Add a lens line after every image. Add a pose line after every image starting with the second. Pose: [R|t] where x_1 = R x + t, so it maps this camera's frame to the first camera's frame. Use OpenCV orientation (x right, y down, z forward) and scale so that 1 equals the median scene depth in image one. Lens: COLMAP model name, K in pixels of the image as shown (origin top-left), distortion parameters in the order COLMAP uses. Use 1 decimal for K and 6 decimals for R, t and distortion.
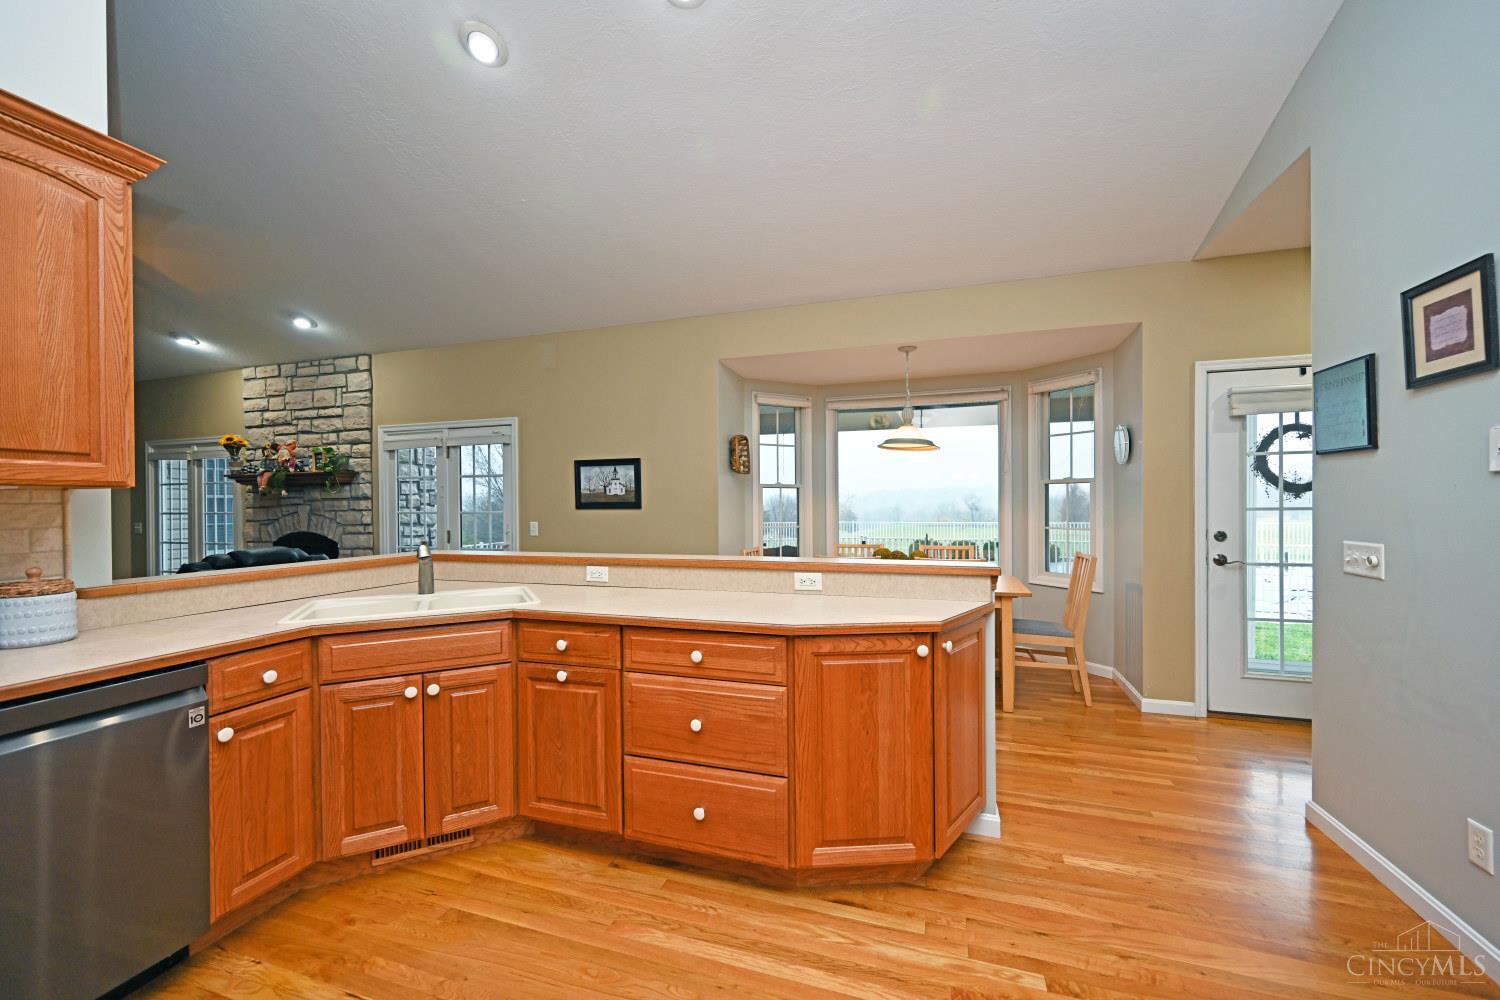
lens RADIAL K [[585.9, 0, 752.7], [0, 585.9, 505.8], [0, 0, 1]] dist [-0.000615, 0.000006]
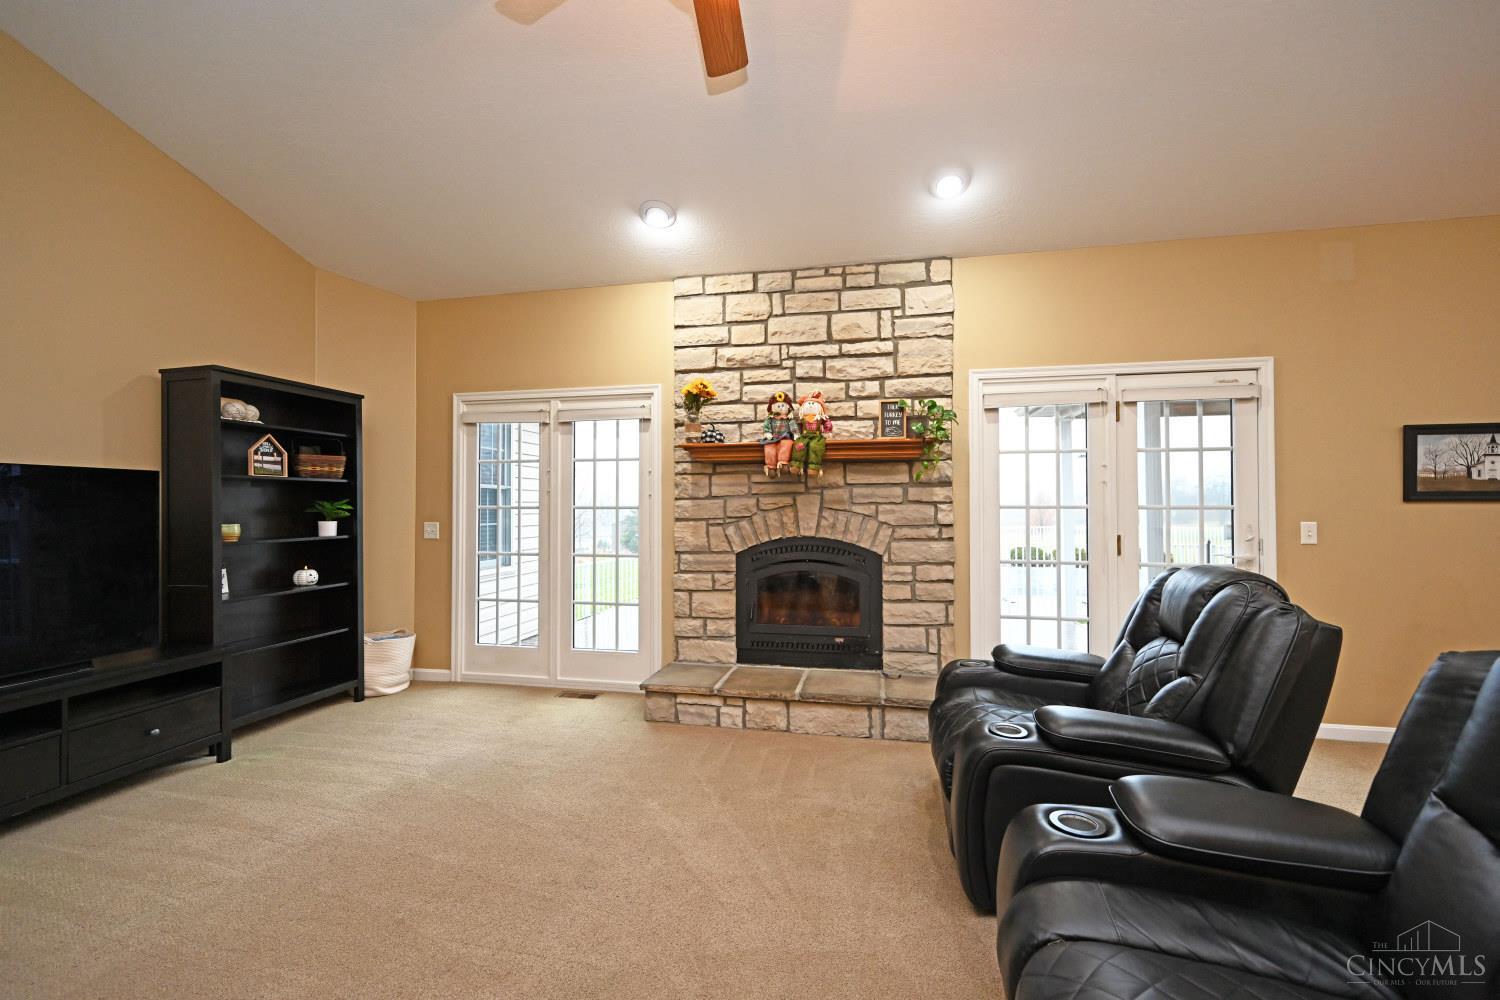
lens RADIAL K [[605.0, 0, 748.3], [0, 605.0, 497.2], [0, 0, 1]] dist [-0.000558, -0.000077]
pose [[0.993993, 0.009257, 0.109056, -0.931200], [-0.007077, 0.999768, -0.020358, 0.016198], [-0.109219, 0.019464, 0.993827, 0.370458]]
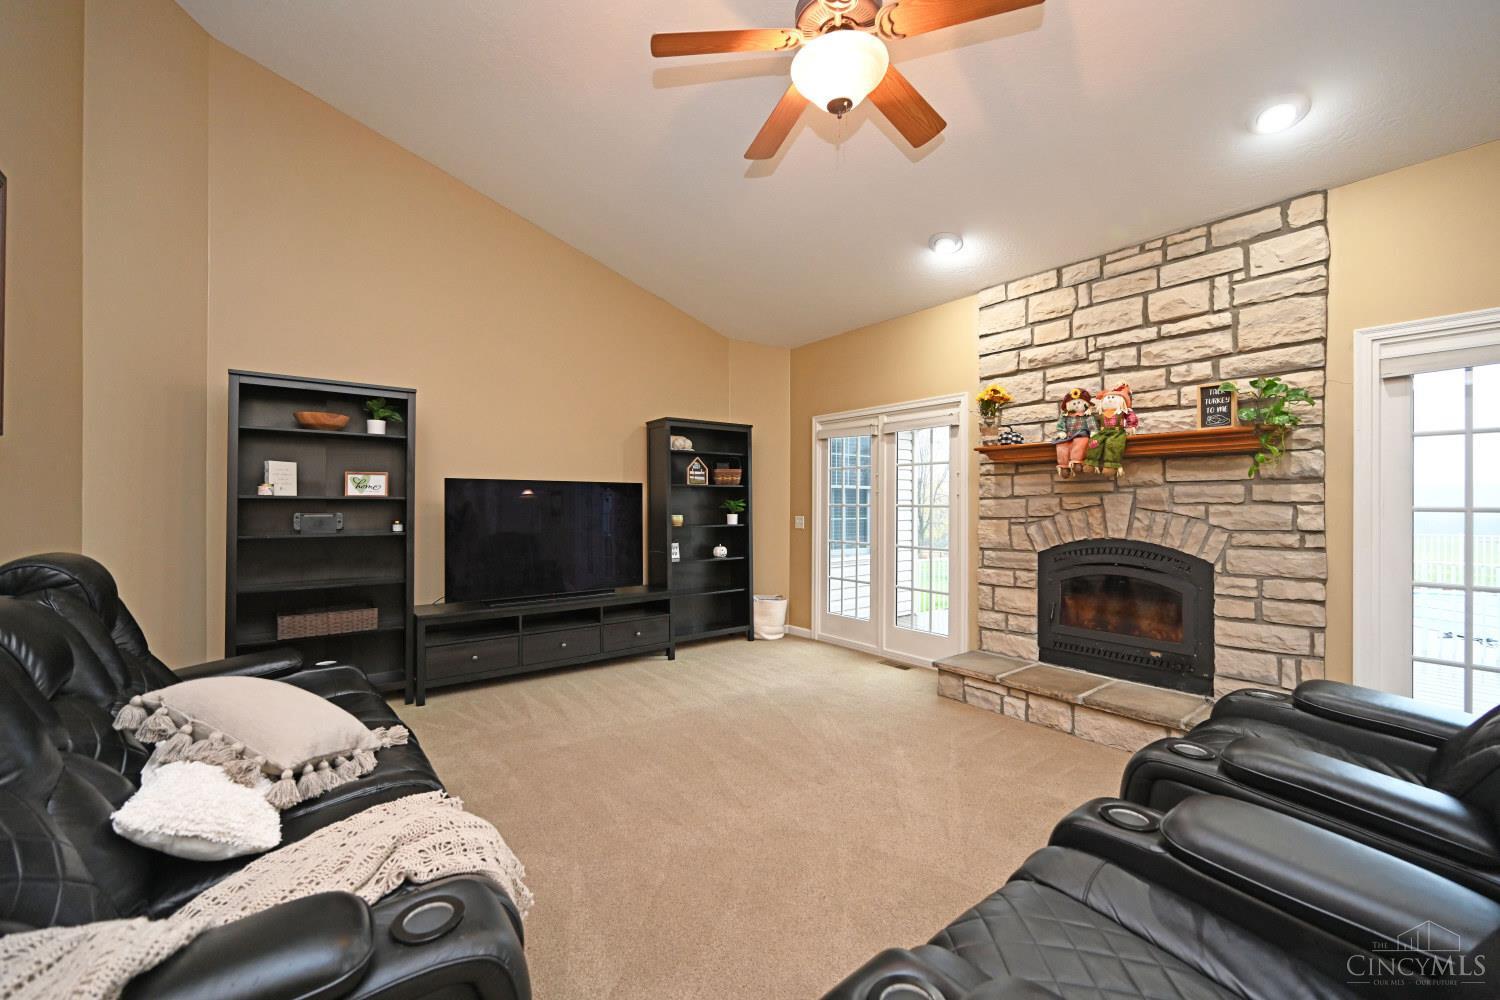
lens RADIAL K [[588.2, 0, 745.2], [0, 588.2, 502.8], [0, 0, 1]] dist [-0.001523, -0.000192]
pose [[0.830966, 0.011727, -0.556199, -0.773337], [-0.013148, 0.999913, 0.001440, 0.012648], [0.556167, 0.006116, 0.831048, 0.309408]]
